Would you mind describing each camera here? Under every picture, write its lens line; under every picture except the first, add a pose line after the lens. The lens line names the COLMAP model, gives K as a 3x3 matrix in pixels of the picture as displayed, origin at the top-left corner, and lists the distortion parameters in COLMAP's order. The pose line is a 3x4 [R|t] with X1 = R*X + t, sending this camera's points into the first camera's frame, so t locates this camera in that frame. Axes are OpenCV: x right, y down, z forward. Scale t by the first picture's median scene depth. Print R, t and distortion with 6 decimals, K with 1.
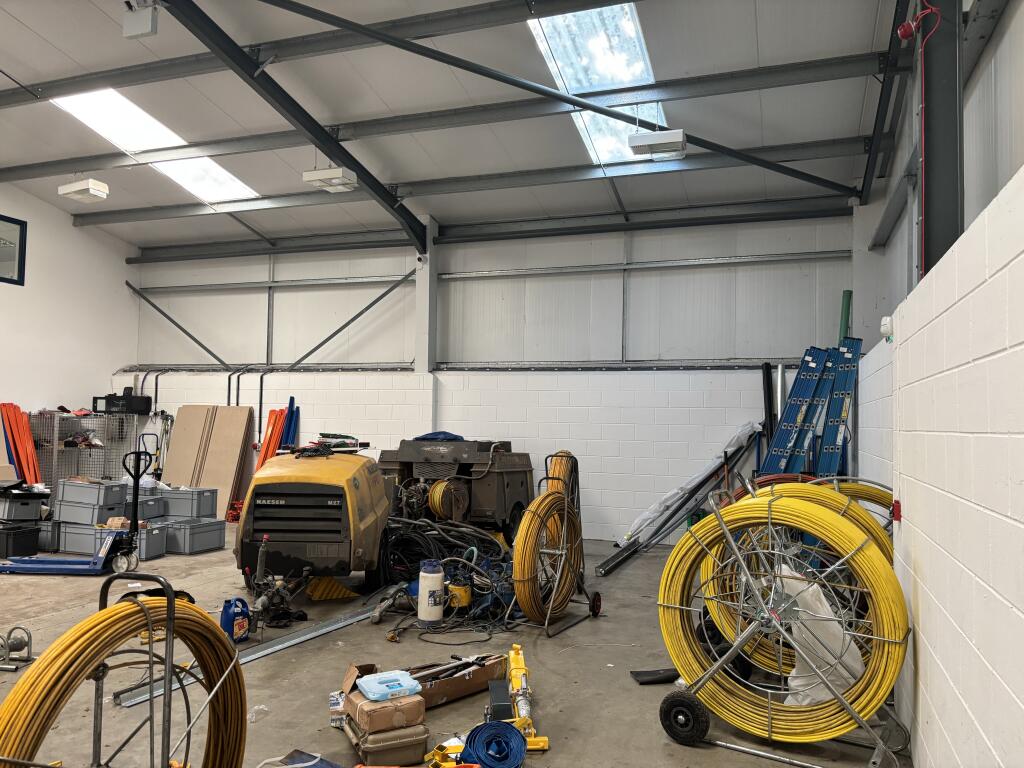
lens RADIAL K [[771.8, 0, 510.3], [0, 771.8, 394.3], [0, 0, 1]] dist [0.044684, -0.053715]
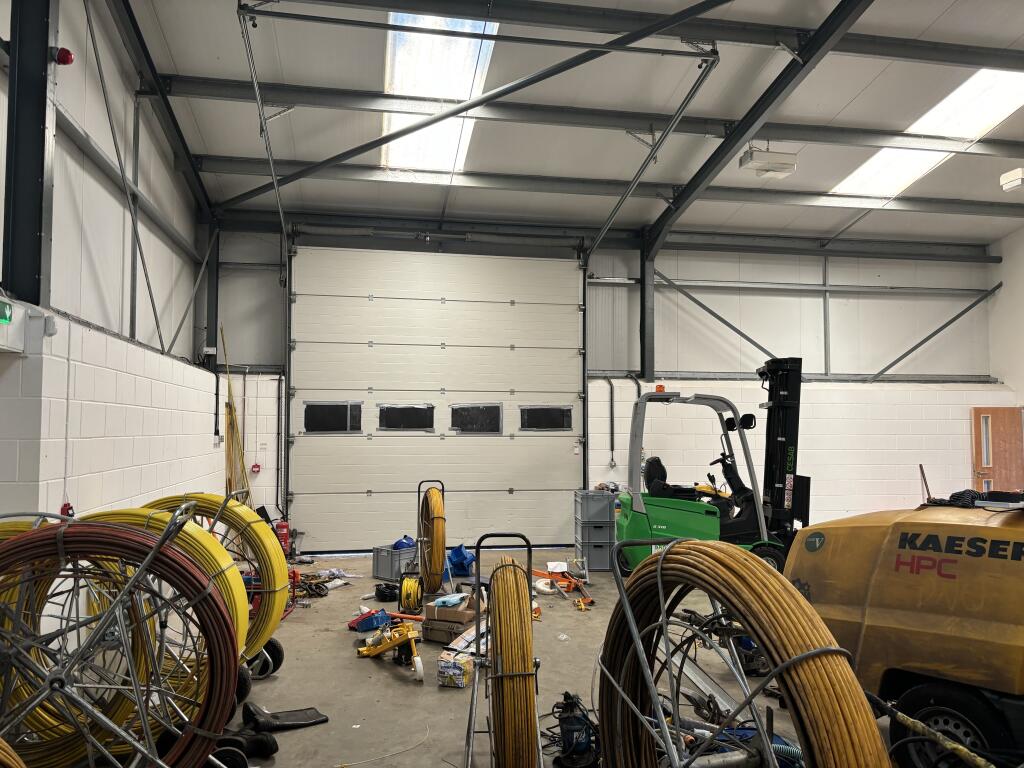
lens RADIAL K [[771.8, 0, 510.3], [0, 771.8, 394.3], [0, 0, 1]] dist [0.044684, -0.053715]
pose [[0.871469, 0.012247, 0.490298, -0.786702], [-0.006582, 0.999890, -0.013276, 0.000959], [-0.490407, 0.008343, 0.871454, 0.268853]]
